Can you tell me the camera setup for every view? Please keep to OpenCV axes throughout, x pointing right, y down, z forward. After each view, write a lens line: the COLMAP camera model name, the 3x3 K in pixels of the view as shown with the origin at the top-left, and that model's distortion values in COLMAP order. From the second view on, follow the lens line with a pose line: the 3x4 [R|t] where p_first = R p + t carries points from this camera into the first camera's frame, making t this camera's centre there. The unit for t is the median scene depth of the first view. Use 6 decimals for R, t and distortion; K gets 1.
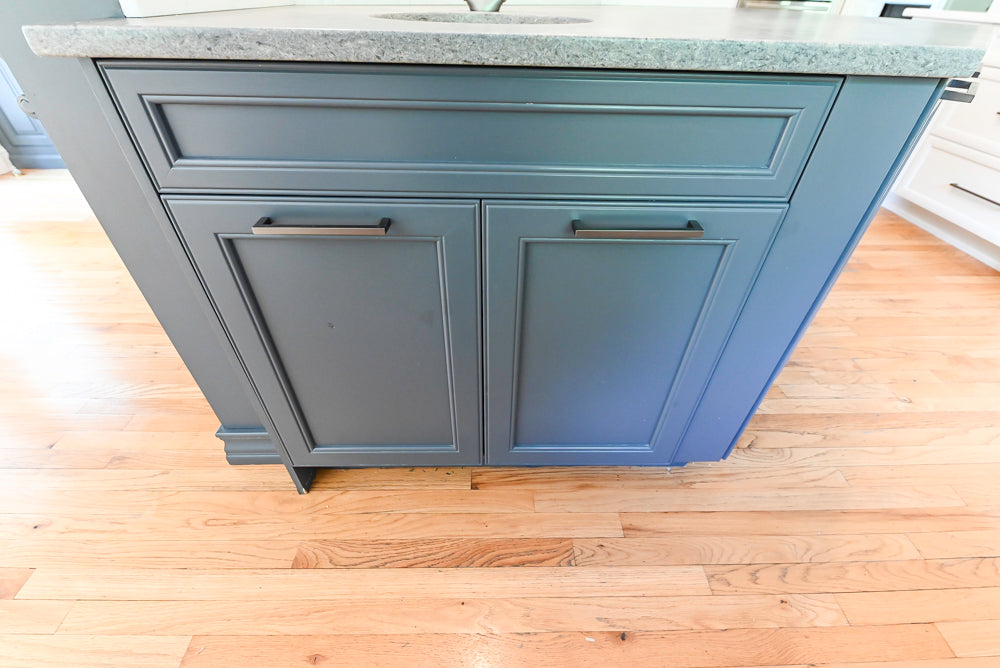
lens RADIAL K [[421.1, 0, 502.6], [0, 421.1, 320.3], [0, 0, 1]] dist [0.007746, -0.007536]
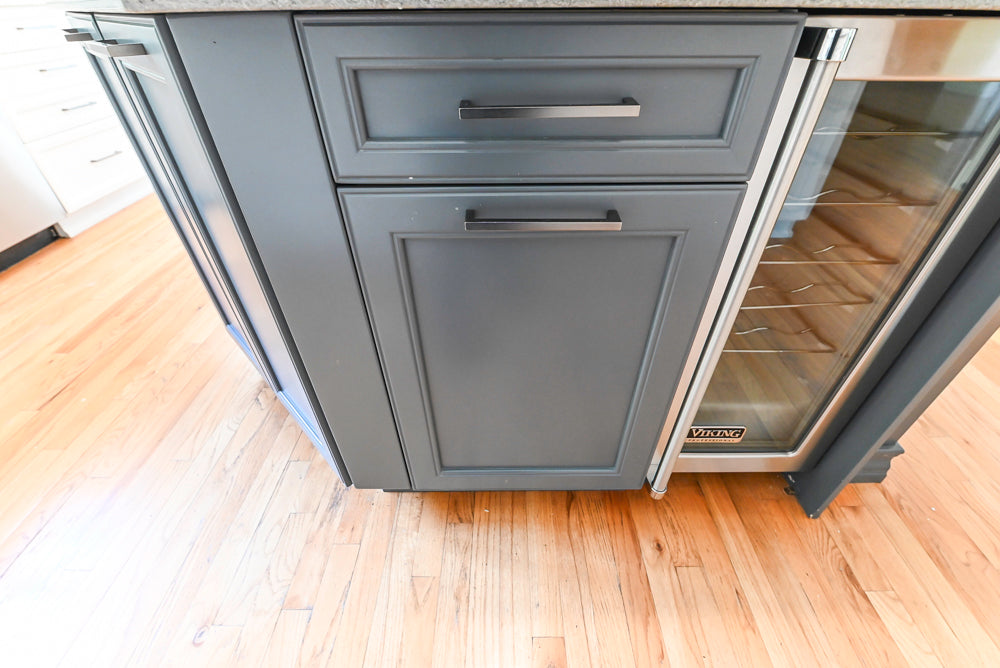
lens RADIAL K [[421.1, 0, 504.2], [0, 421.1, 333.2], [0, 0, 1]] dist [0.007746, -0.007536]
pose [[-0.025861, 0.614003, -0.788880, 1.484463], [-0.610684, 0.615075, 0.498746, -0.798511], [0.791452, 0.494654, 0.359055, 1.182566]]
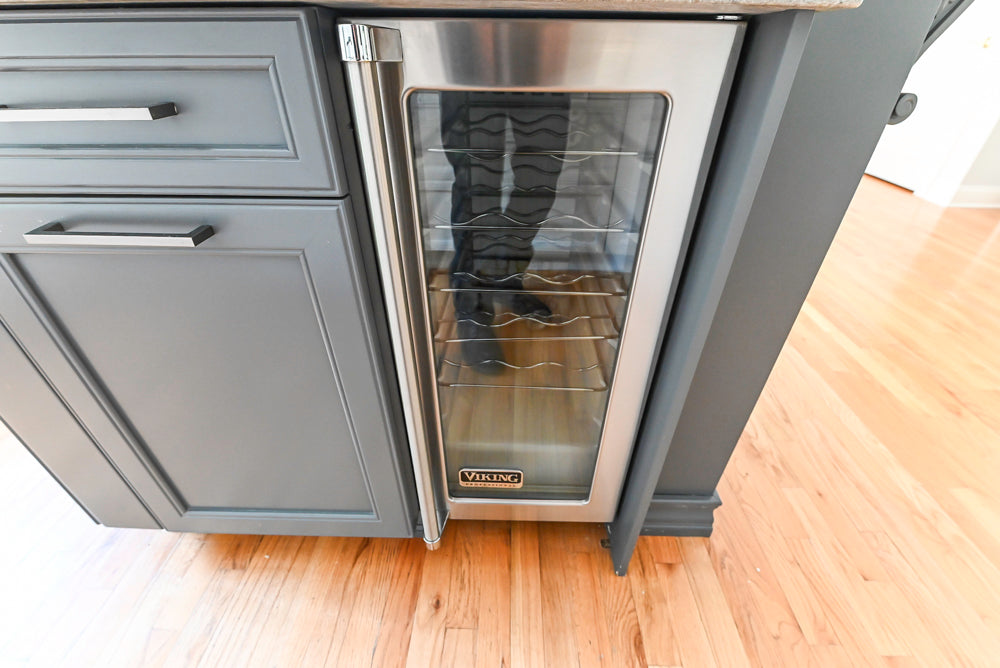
lens RADIAL K [[421.1, 0, 504.2], [0, 421.1, 337.4], [0, 0, 1]] dist [0.007746, -0.007536]
pose [[-0.048987, 0.558181, -0.828272, 1.427106], [-0.618904, 0.633911, 0.463804, -1.043869], [0.783937, 0.535341, 0.314407, 1.551969]]
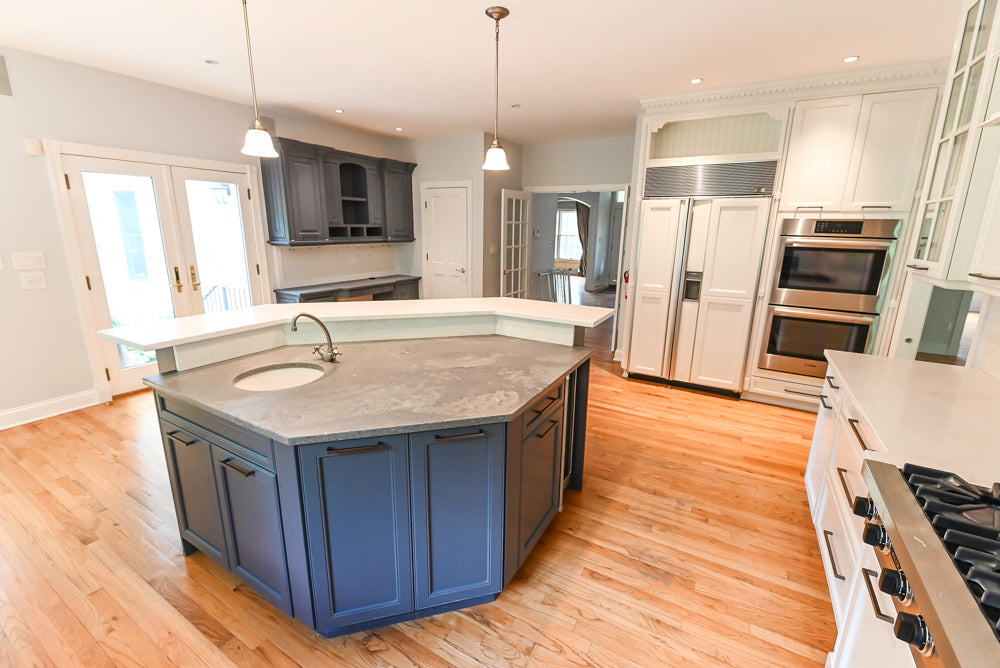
lens RADIAL K [[421.1, 0, 502.4], [0, 421.1, 329.0], [0, 0, 1]] dist [0.007746, -0.007536]
pose [[0.856822, 0.115402, -0.502532, 1.770423], [-0.315023, 0.888737, -0.333028, -0.374679], [0.408187, 0.443655, 0.797843, -0.496909]]
